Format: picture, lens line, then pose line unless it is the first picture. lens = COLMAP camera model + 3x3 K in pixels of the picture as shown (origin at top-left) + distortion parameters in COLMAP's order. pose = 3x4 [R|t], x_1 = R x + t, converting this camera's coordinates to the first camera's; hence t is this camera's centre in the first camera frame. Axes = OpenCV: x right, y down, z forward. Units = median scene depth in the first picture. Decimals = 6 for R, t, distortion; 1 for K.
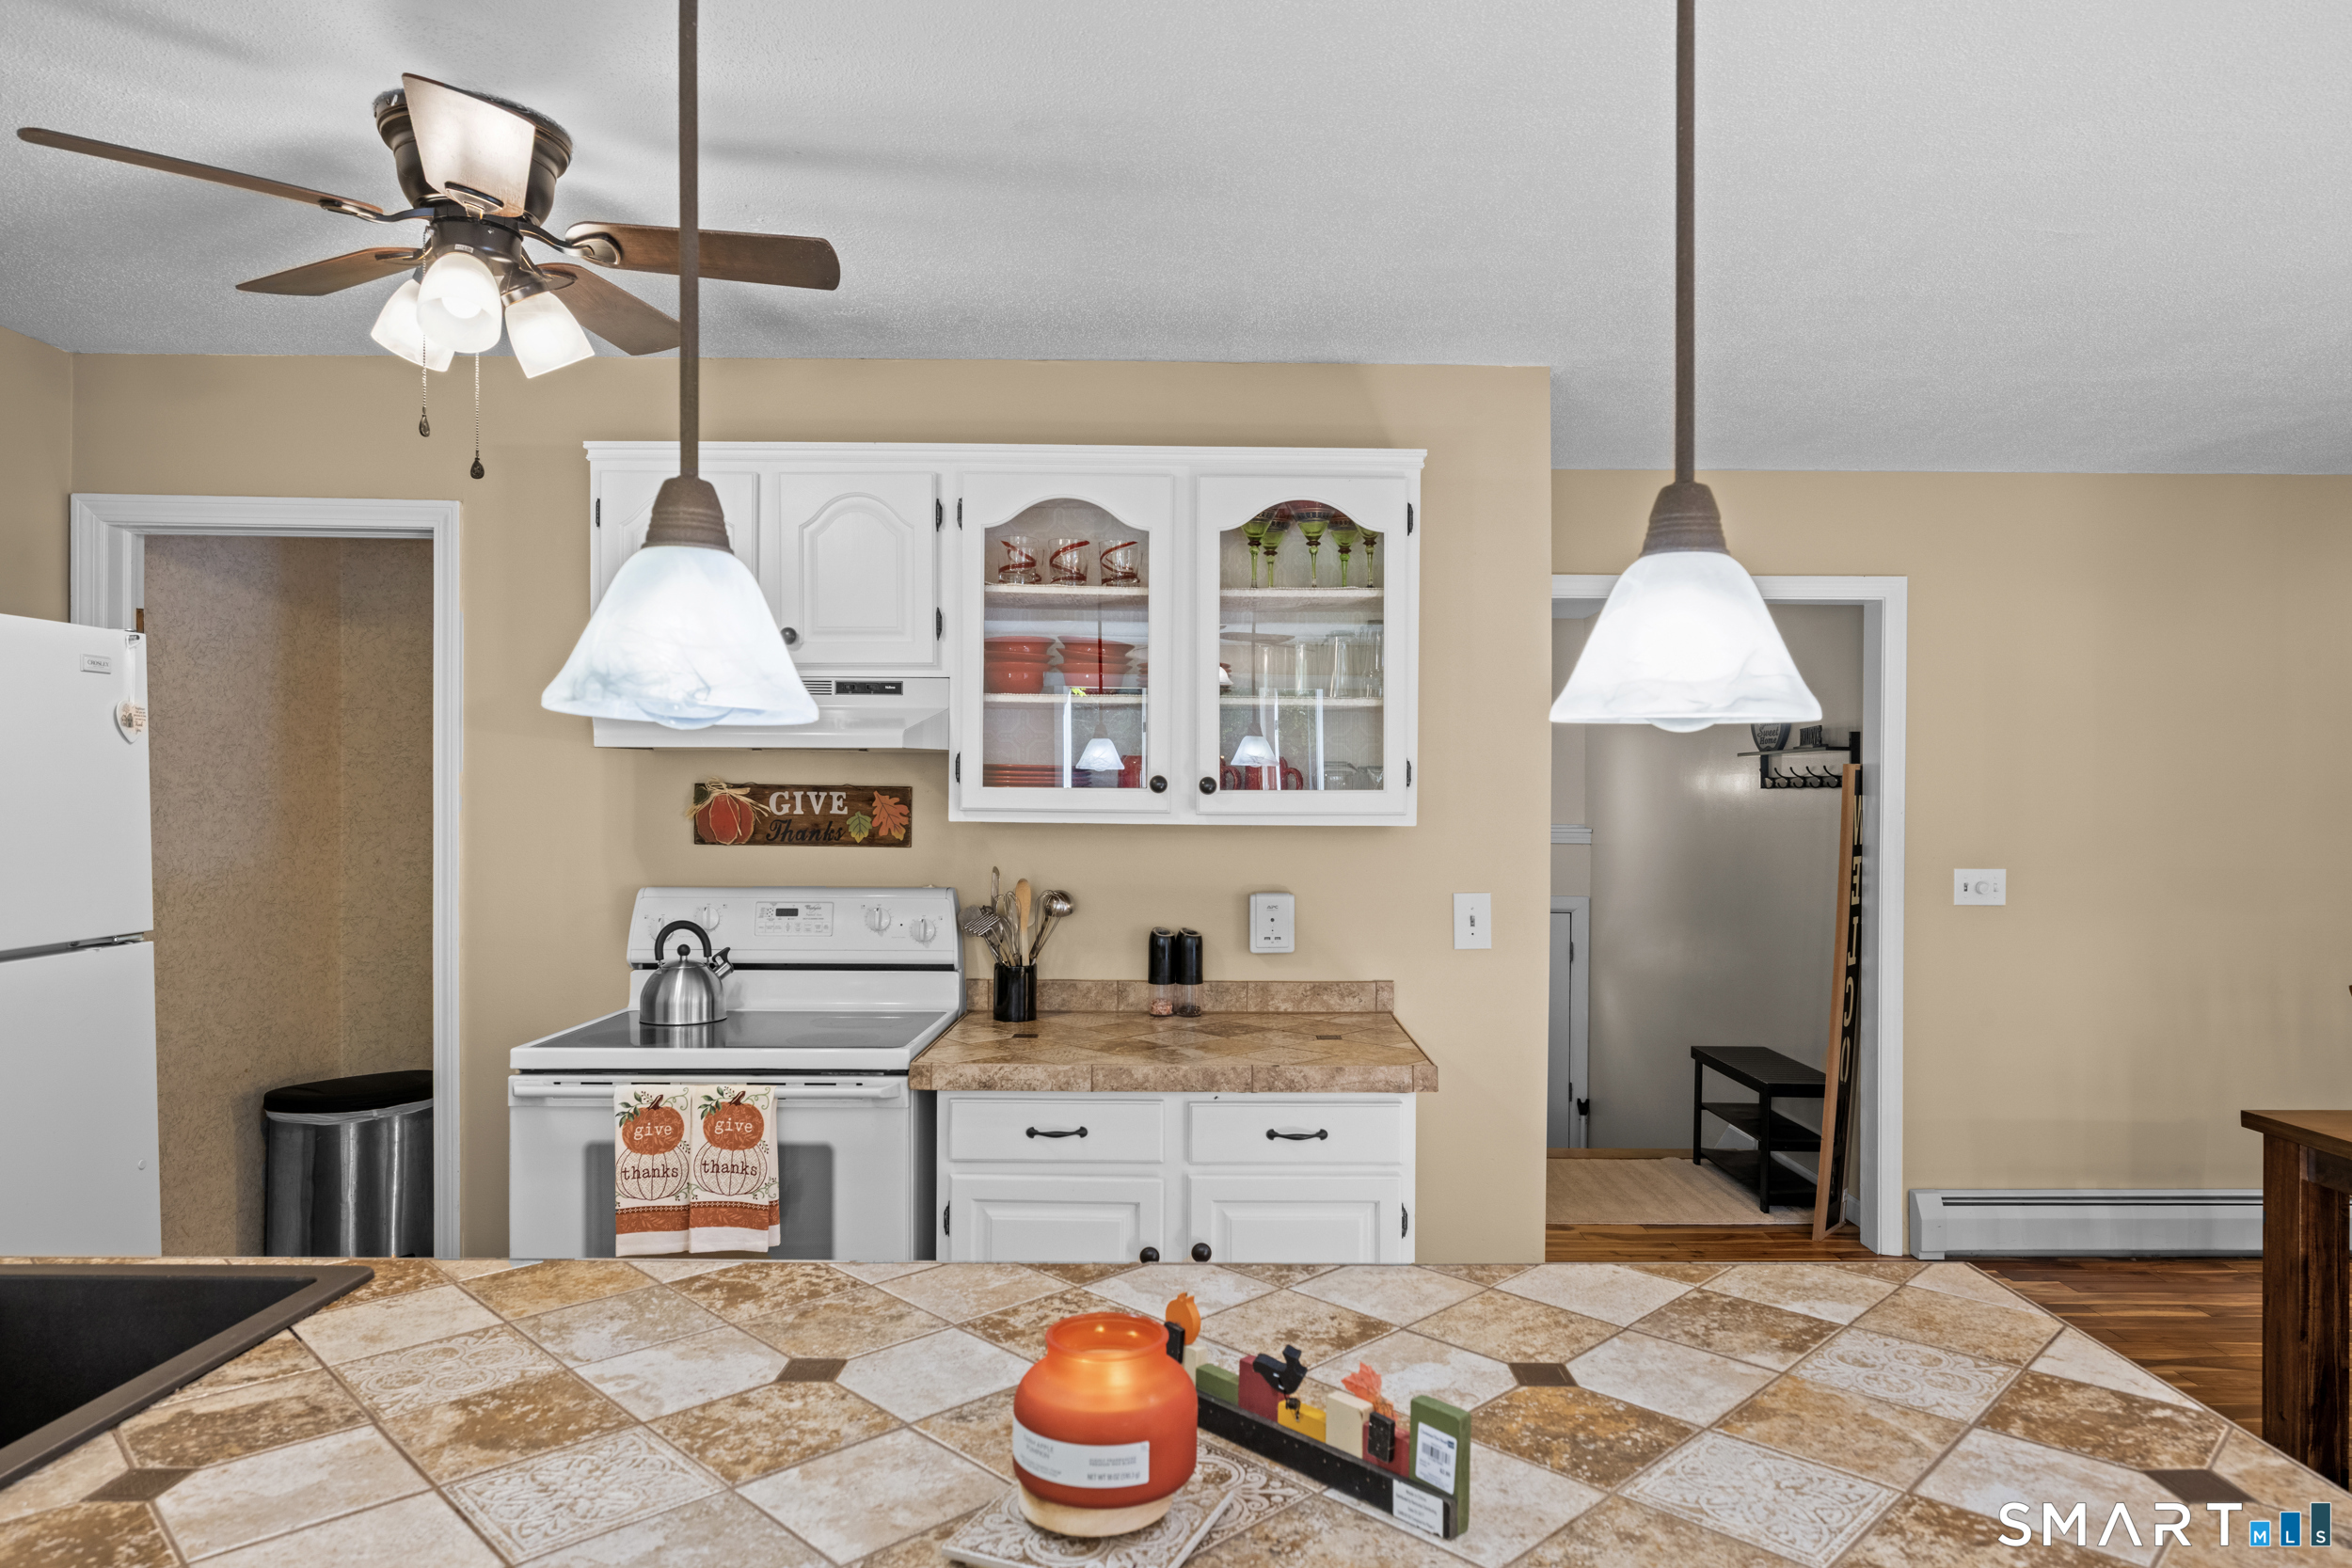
lens RADIAL K [[1407.1, 0, 1208.9], [0, 1407.1, 808.0], [0, 0, 1]] dist [-0.003464, 0.002879]
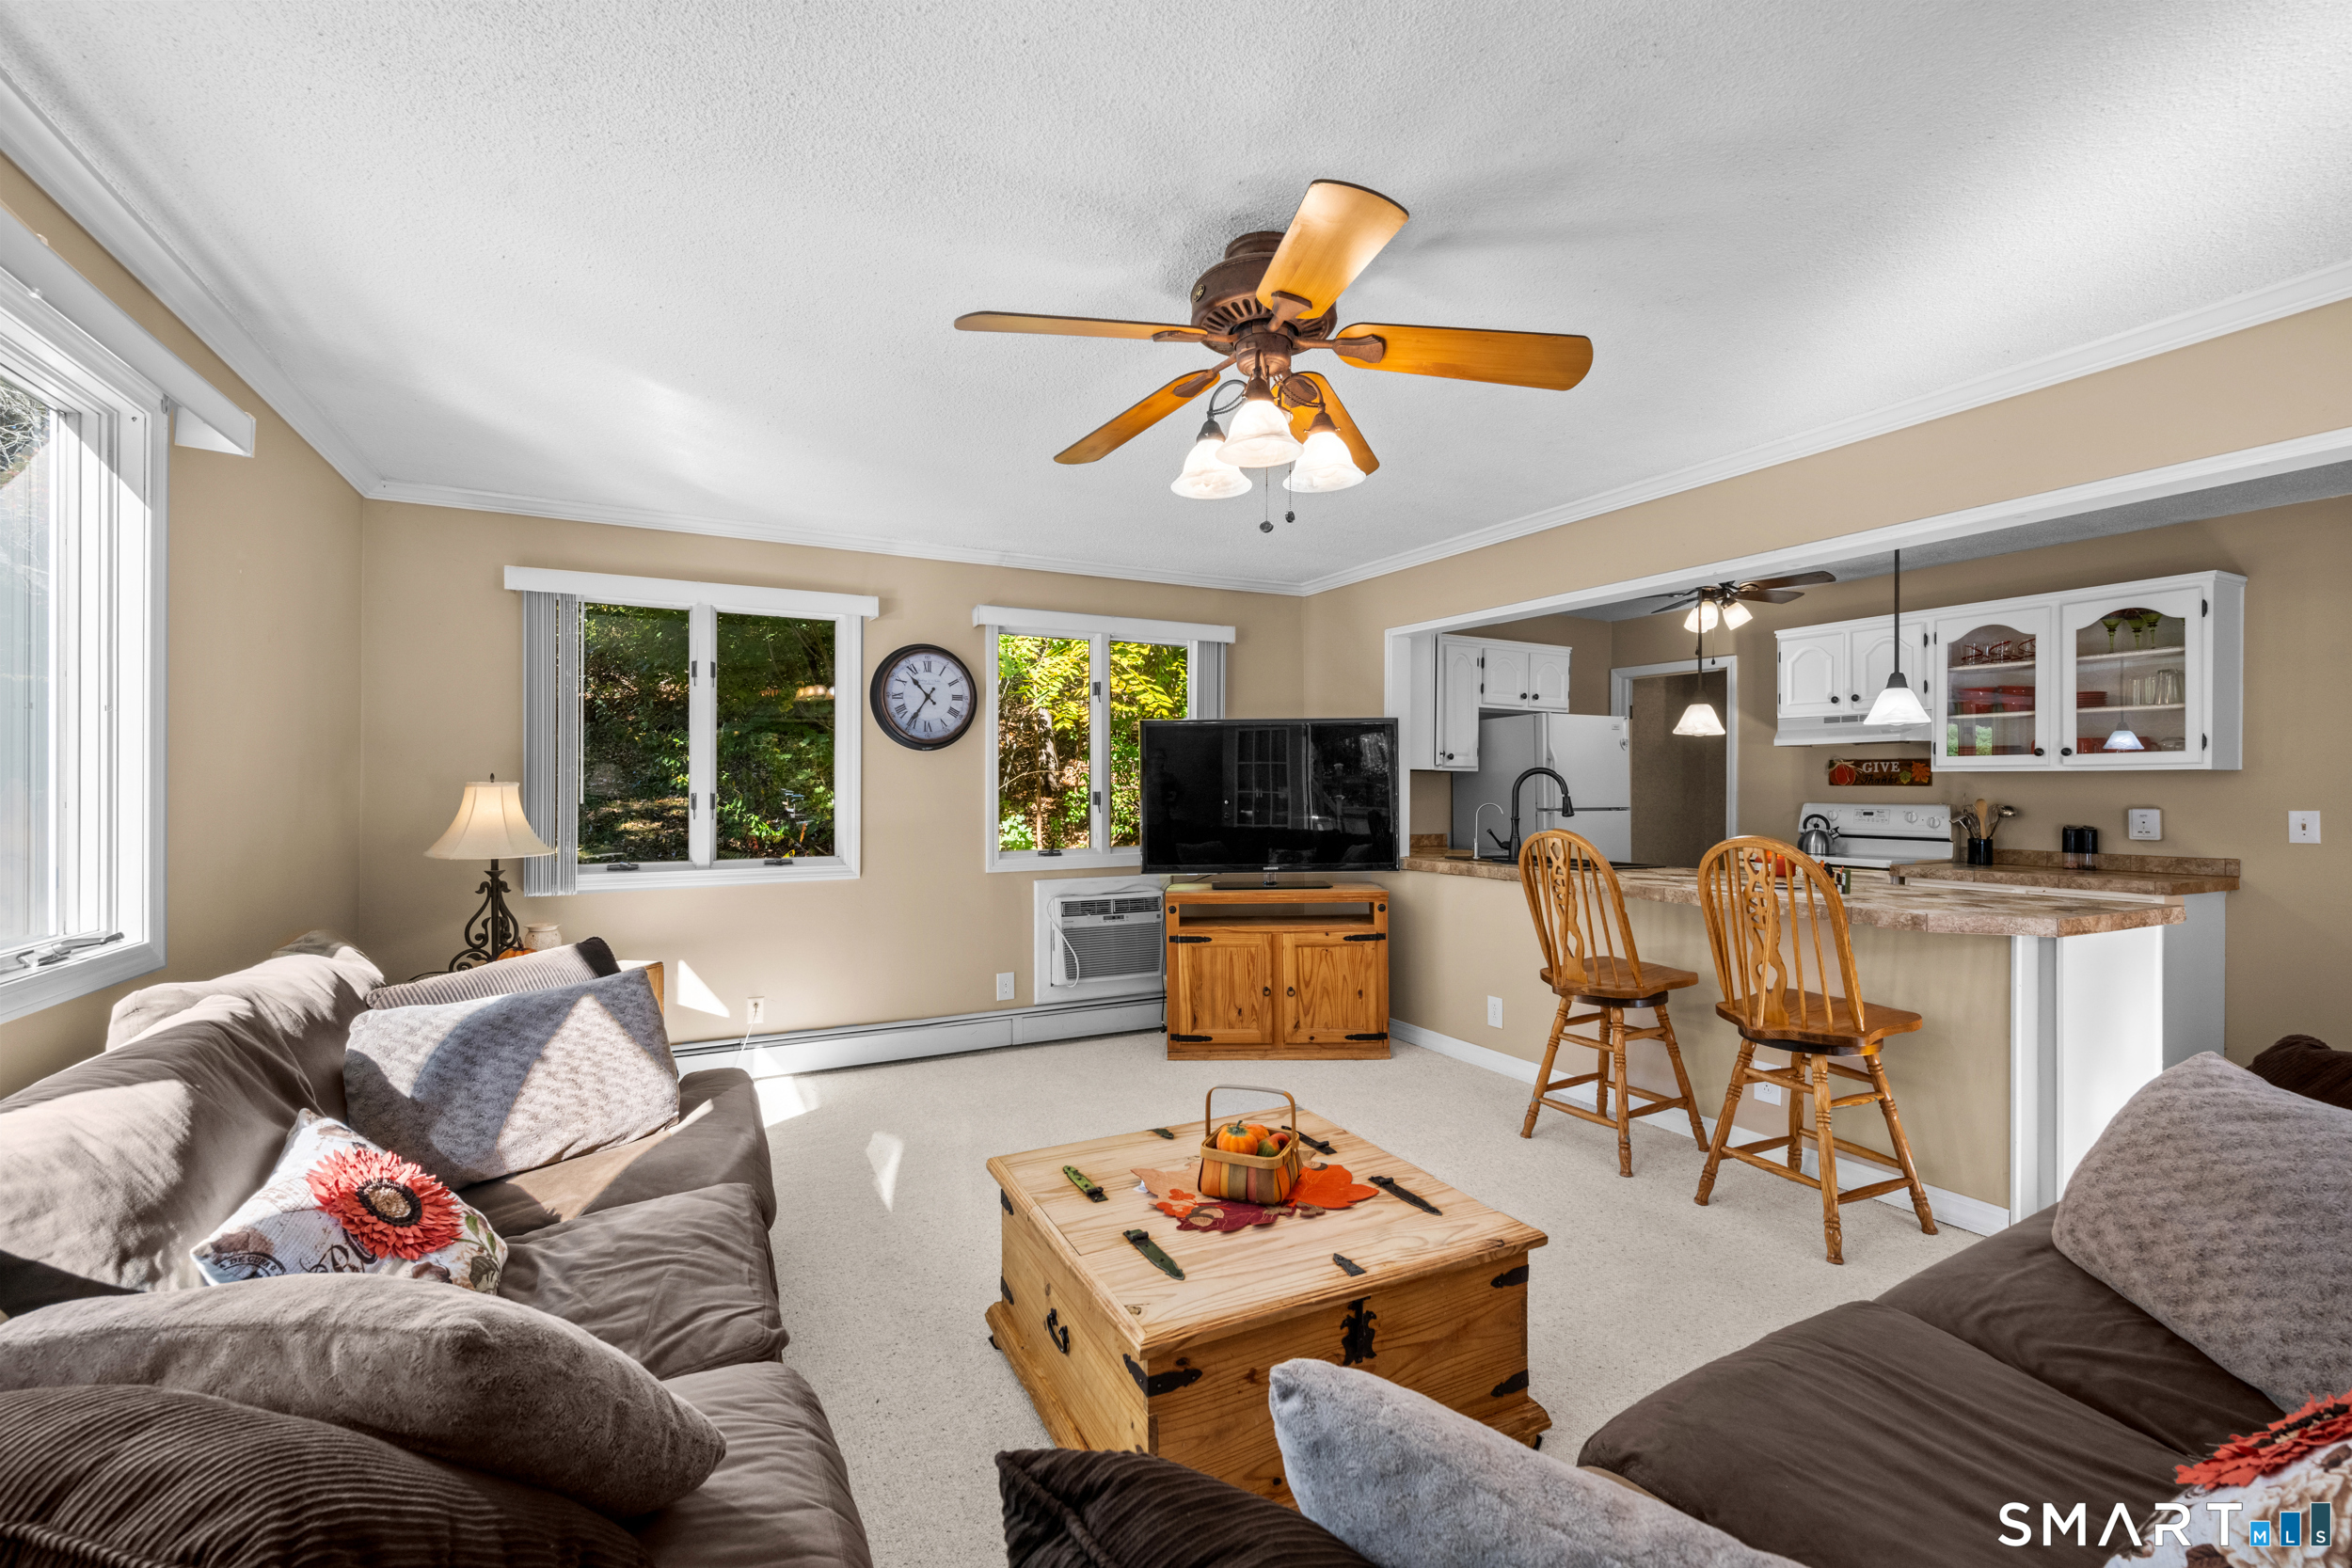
lens RADIAL K [[1003.8, 0, 1175.2], [0, 1003.8, 786.4], [0, 0, 1]] dist [0.001042, -0.000659]
pose [[0.459232, -0.007483, -0.888285, 0.705265], [-0.012427, 0.999813, -0.014847, 0.072974], [0.888229, 0.017857, 0.459053, -0.853449]]
